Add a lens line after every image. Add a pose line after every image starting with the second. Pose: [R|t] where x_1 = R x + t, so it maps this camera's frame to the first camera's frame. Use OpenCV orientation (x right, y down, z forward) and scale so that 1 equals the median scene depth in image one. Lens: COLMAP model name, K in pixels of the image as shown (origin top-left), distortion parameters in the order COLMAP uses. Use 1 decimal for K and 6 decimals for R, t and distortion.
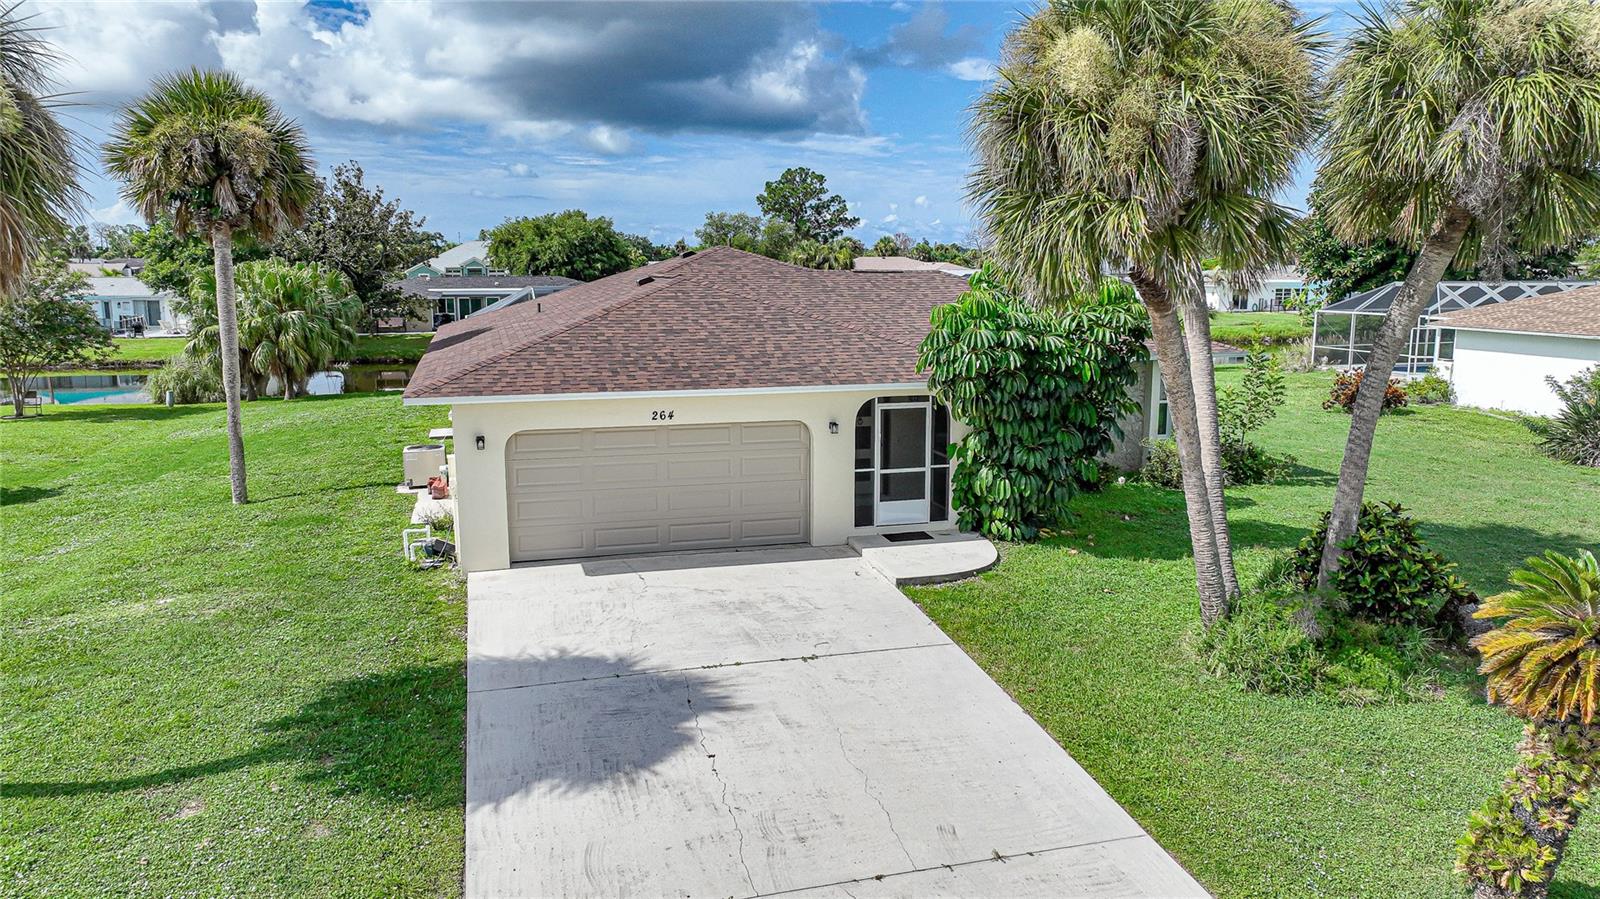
lens RADIAL K [[1121.1, 0, 800.0], [0, 1121.1, 449.5], [0, 0, 1]] dist [-0.003168, 0.017506]
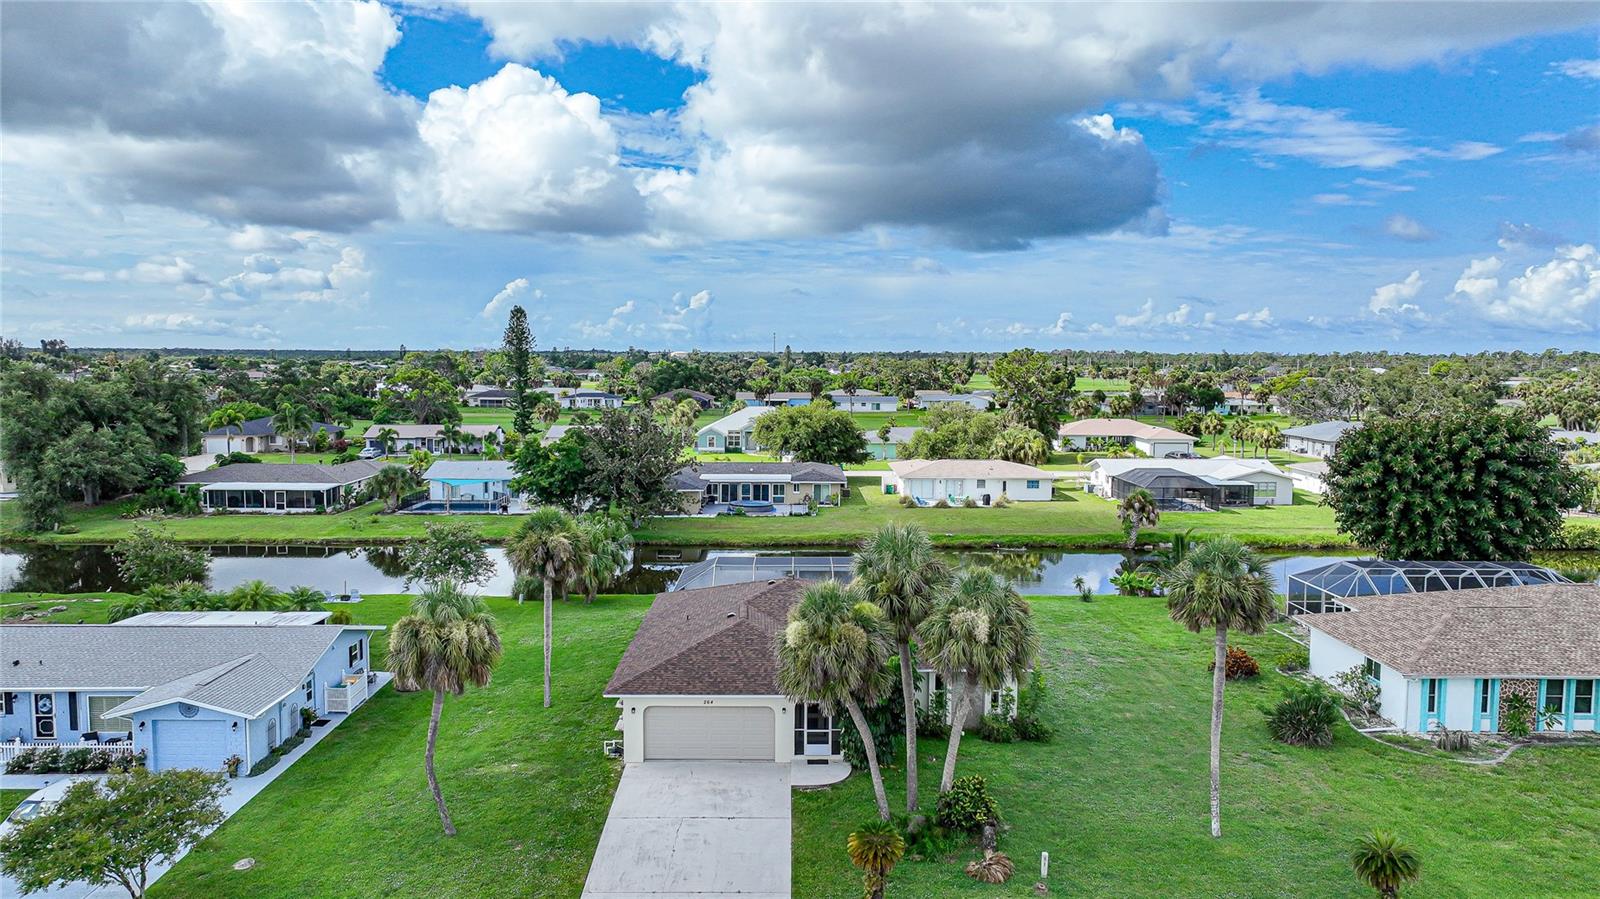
lens RADIAL K [[1121.1, 0, 800.0], [0, 1121.1, 449.5], [0, 0, 1]] dist [-0.003168, 0.017506]
pose [[0.963854, 0.027246, -0.265034, 0.692447], [-0.049320, 0.995811, -0.076990, -0.398707], [0.261826, 0.087279, 0.961160, -1.297229]]
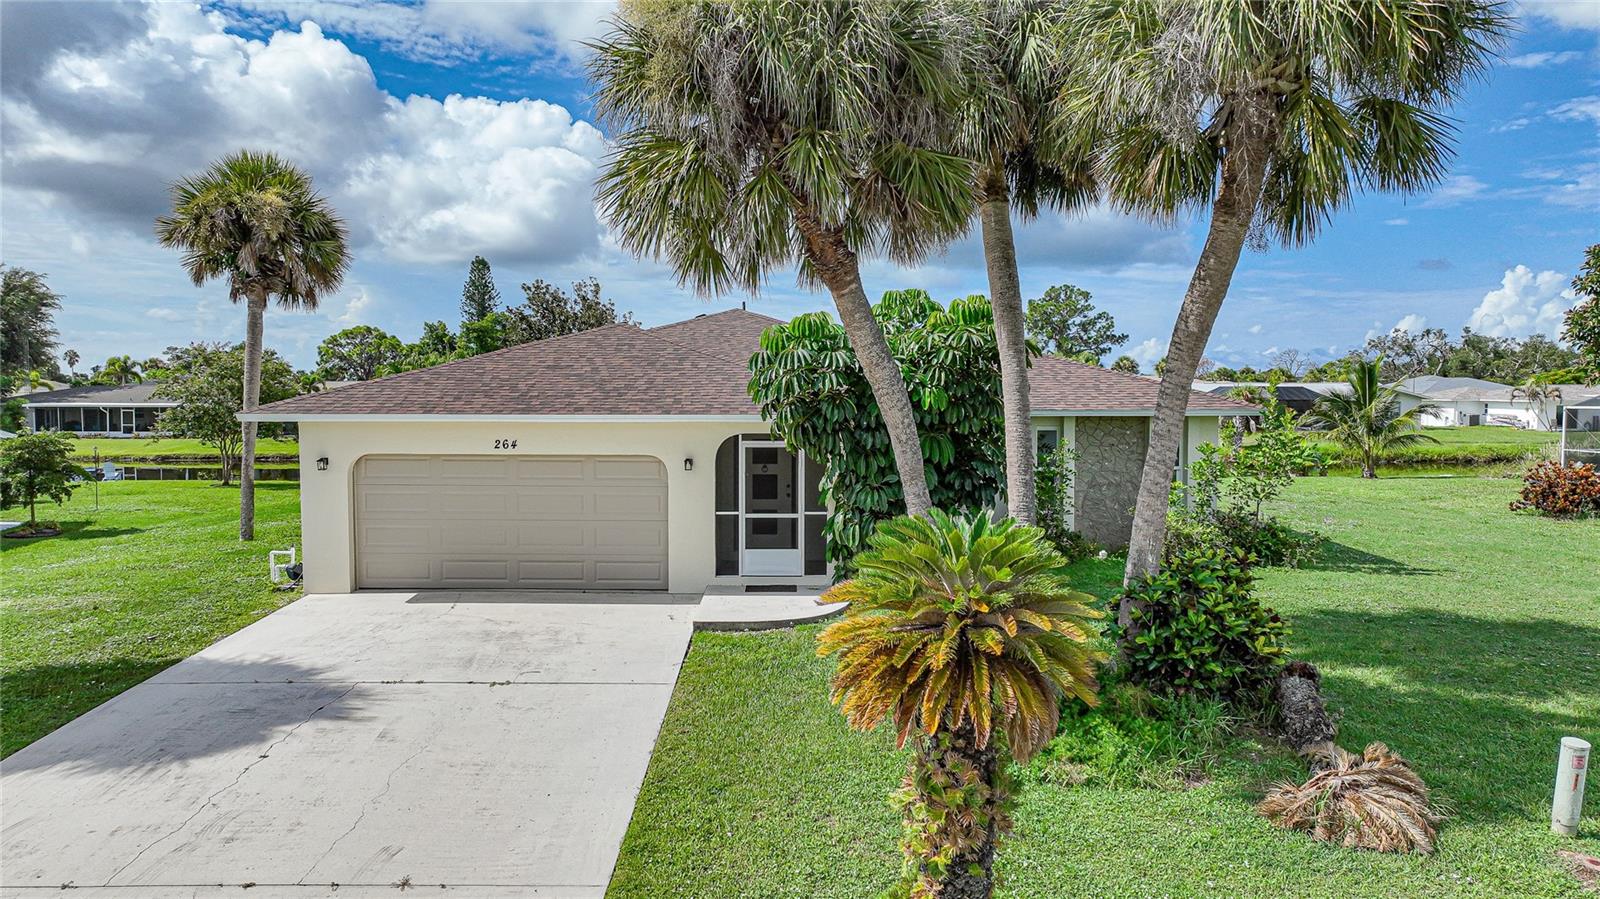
lens RADIAL K [[1122.6, 0, 800.0], [0, 1122.6, 449.5], [0, 0, 1]] dist [0.002040, 0.007103]
pose [[0.961564, 0.015637, -0.274134, 0.401804], [-0.047019, 0.993008, -0.108282, 0.069512], [0.270524, 0.117009, 0.955576, 0.141519]]
